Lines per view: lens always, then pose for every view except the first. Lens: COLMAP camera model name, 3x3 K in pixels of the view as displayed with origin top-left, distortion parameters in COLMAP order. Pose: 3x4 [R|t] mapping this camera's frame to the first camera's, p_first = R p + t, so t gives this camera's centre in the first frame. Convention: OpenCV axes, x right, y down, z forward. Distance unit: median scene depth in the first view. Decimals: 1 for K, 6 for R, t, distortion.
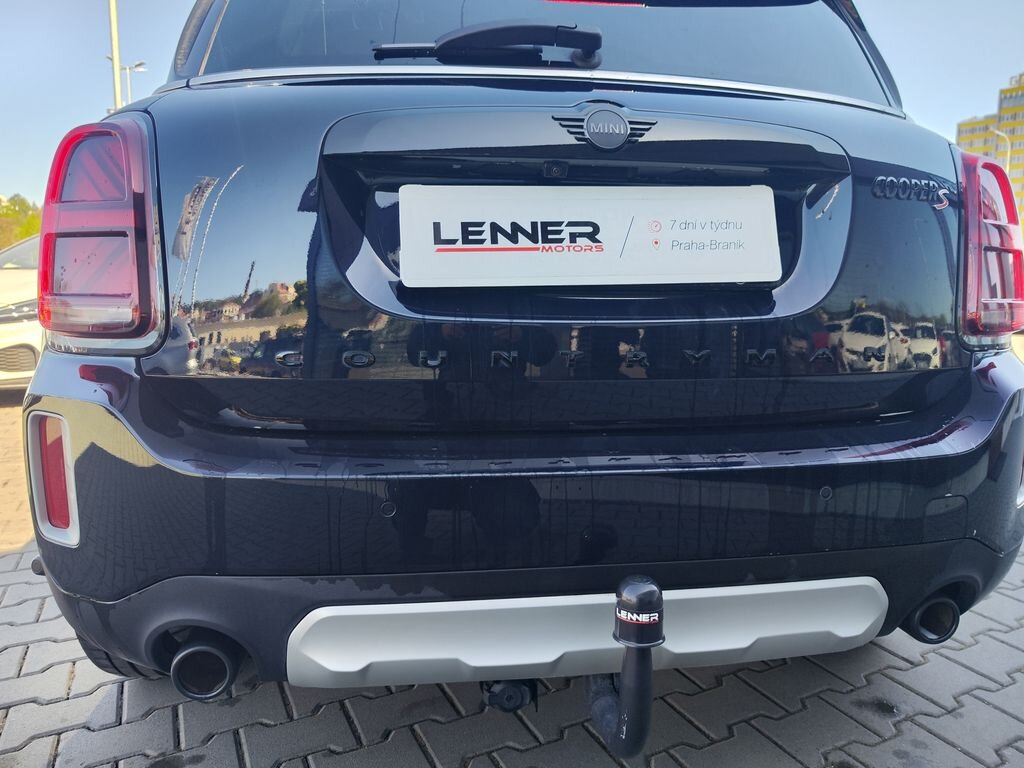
lens RADIAL K [[702.6, 0, 534.2], [0, 702.6, 392.9], [0, 0, 1]] dist [0.006849, -0.001768]
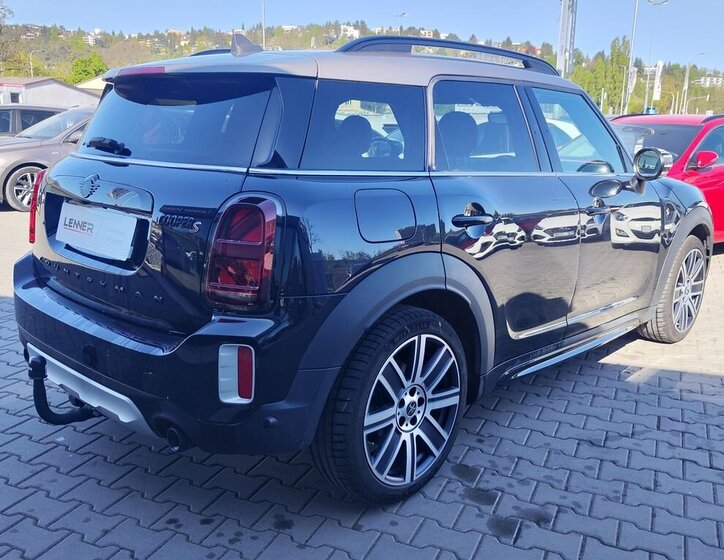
lens RADIAL K [[695.9, 0, 369.1], [0, 695.9, 277.1], [0, 0, 1]] dist [0.043883, -0.108878]
pose [[0.619982, 0.177591, -0.764254, 2.543770], [-0.131838, 0.983778, 0.121652, -0.473416], [0.773461, 0.025336, 0.633338, 0.197416]]
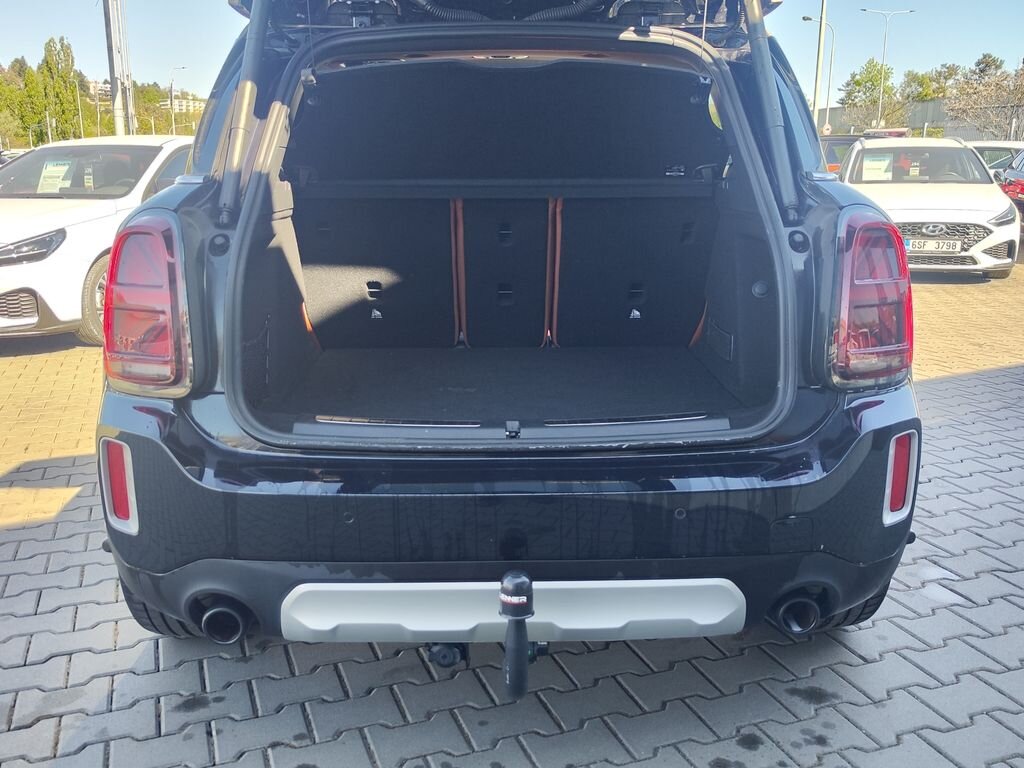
lens RADIAL K [[944.0, 0, 532.1], [0, 944.0, 389.1], [0, 0, 1]] dist [0.091635, -0.206612]
pose [[0.993416, 0.019440, -0.112904, 0.319600], [-0.010260, 0.996635, 0.081325, -0.217252], [0.114105, -0.079631, 0.990272, -0.716927]]
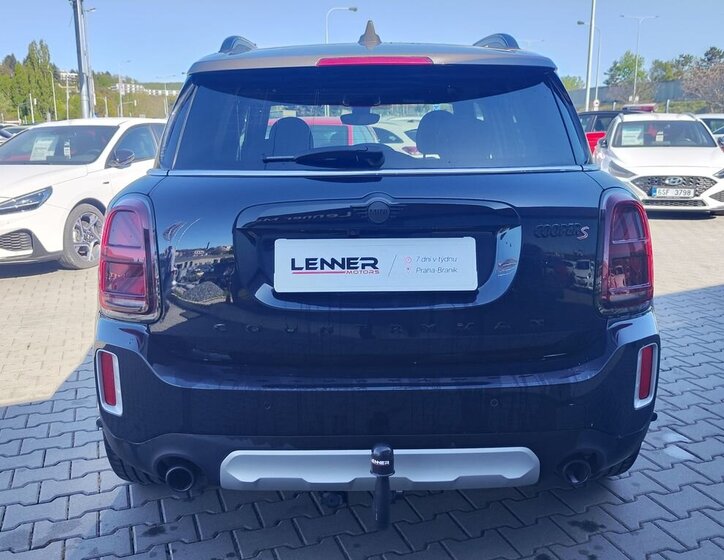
lens RADIAL K [[695.9, 0, 369.1], [0, 695.9, 277.1], [0, 0, 1]] dist [0.043883, -0.108878]
pose [[0.991449, 0.013422, -0.129801, 0.304330], [-0.005723, 0.998212, 0.059502, -0.290491], [0.130368, -0.058250, 0.989753, -0.841529]]
